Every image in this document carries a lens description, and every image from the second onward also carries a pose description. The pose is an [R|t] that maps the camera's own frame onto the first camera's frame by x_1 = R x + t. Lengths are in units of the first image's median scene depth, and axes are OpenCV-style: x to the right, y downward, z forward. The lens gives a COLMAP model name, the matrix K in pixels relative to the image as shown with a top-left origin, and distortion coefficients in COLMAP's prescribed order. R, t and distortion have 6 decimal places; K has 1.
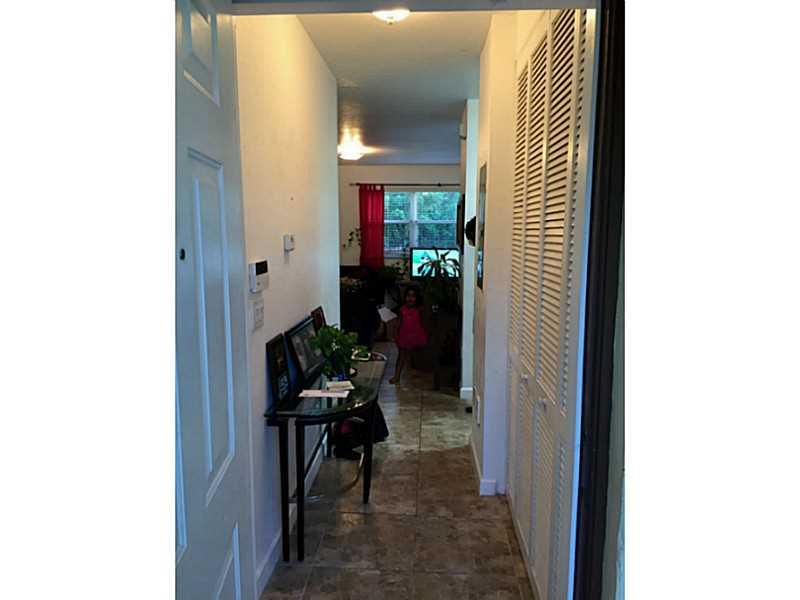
lens RADIAL K [[682.4, 0, 400.0], [0, 682.4, 300.0], [0, 0, 1]] dist [0.104149, -0.161943]
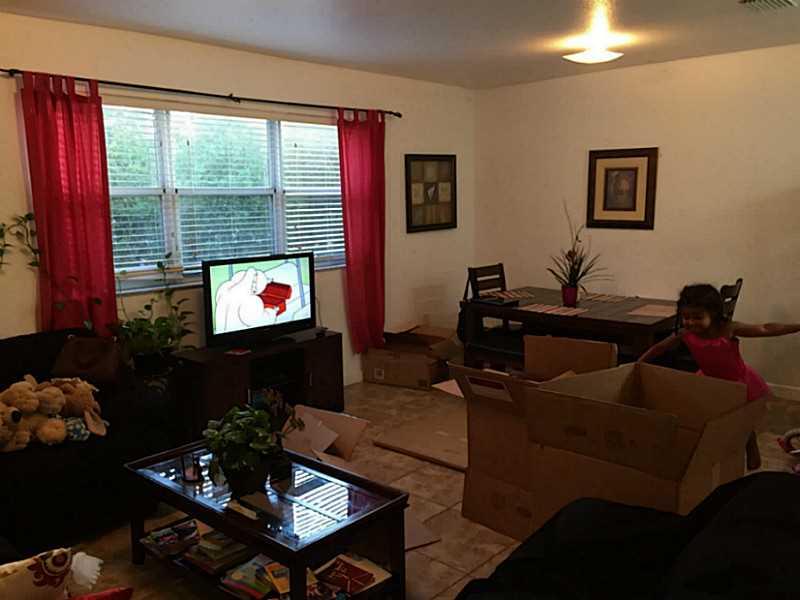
lens RADIAL K [[683.3, 0, 400.0], [0, 683.3, 300.0], [0, 0, 1]] dist [0.043846, -0.091551]
pose [[0.623064, -0.131242, 0.771082, -0.203124], [0.124574, 0.989890, 0.067823, -0.065527], [-0.772187, 0.053799, 0.633114, 0.666441]]
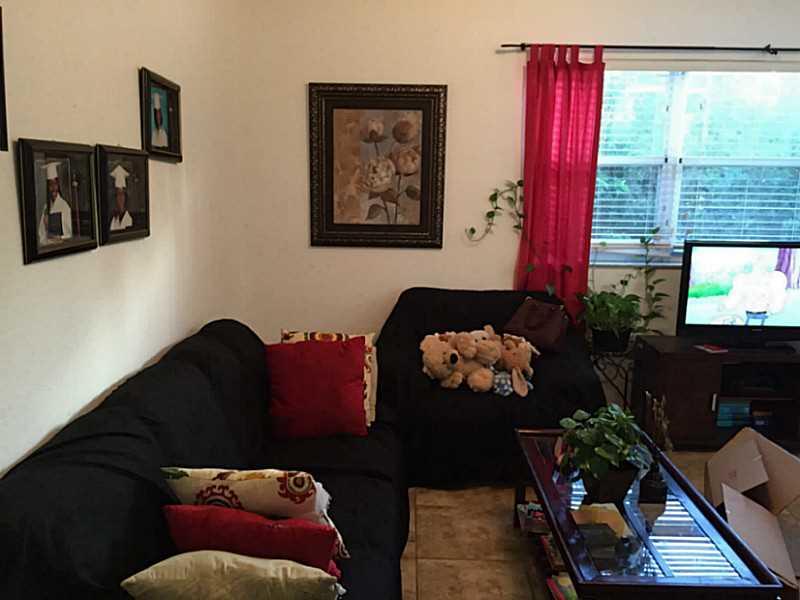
lens RADIAL K [[682.4, 0, 400.0], [0, 682.4, 300.0], [0, 0, 1]] dist [0.104149, -0.161943]
pose [[0.999199, 0.000084, 0.040008, -0.133486], [-0.002257, 0.998524, 0.054270, -0.063534], [-0.039945, -0.054317, 0.997724, 0.653512]]
